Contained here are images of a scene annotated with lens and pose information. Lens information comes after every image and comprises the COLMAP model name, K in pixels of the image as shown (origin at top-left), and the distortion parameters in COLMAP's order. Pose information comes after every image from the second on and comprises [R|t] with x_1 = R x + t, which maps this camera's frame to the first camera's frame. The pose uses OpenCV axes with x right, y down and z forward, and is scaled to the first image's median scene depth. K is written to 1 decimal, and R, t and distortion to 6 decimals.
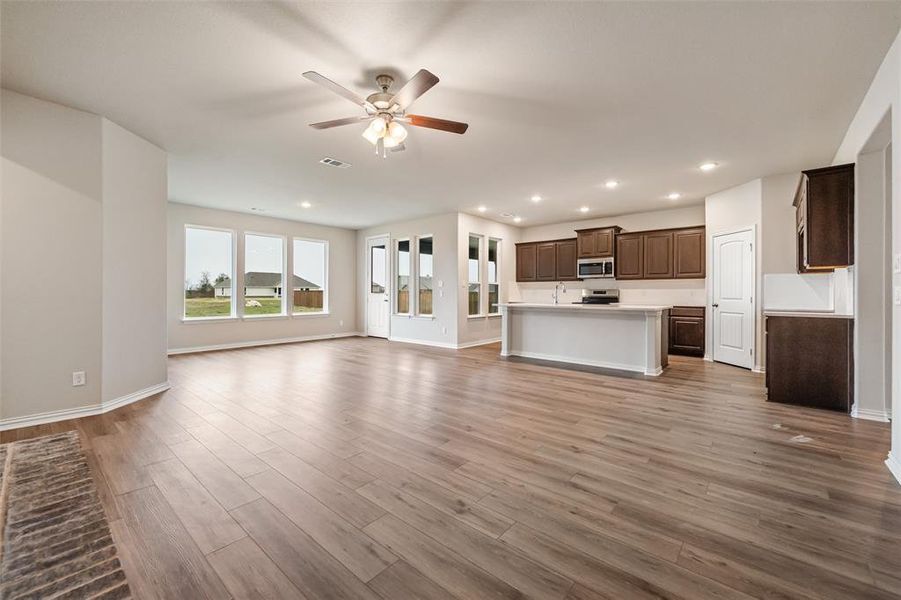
lens RADIAL K [[368.8, 0, 456.5], [0, 368.8, 295.1], [0, 0, 1]] dist [0.001924, -0.001135]
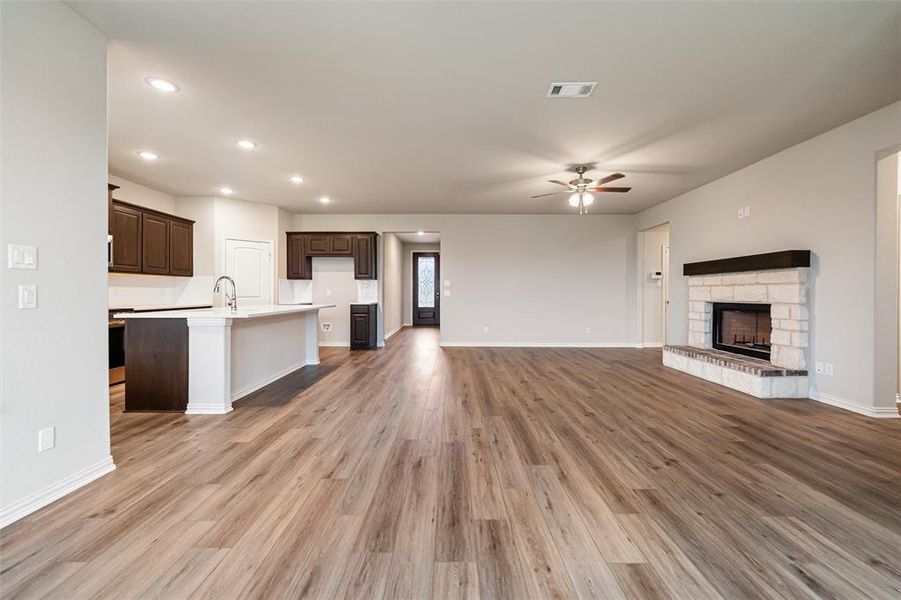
lens RADIAL K [[368.8, 0, 459.0], [0, 368.8, 294.7], [0, 0, 1]] dist [0.001924, -0.001135]
pose [[-0.659949, -0.006960, 0.751278, -0.442289], [0.002836, 0.999927, 0.011755, -0.007228], [-0.751305, 0.009888, -0.659881, 0.969084]]
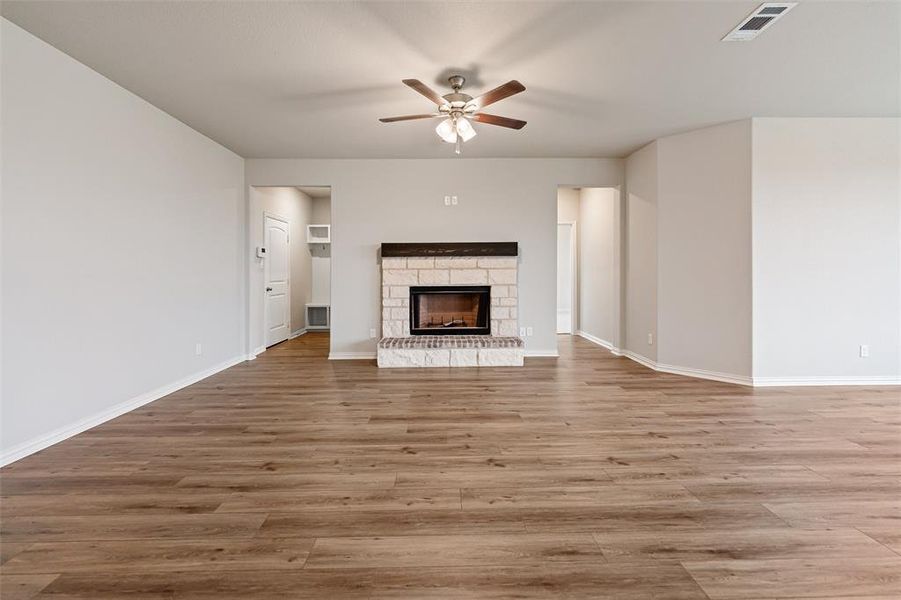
lens RADIAL K [[368.8, 0, 446.0], [0, 368.8, 268.3], [0, 0, 1]] dist [0.001924, -0.001135]
pose [[-0.753444, -0.004999, -0.657493, 0.201019], [-0.001494, 0.999982, -0.005891, -0.012423], [0.657510, -0.003457, -0.753438, 0.663468]]
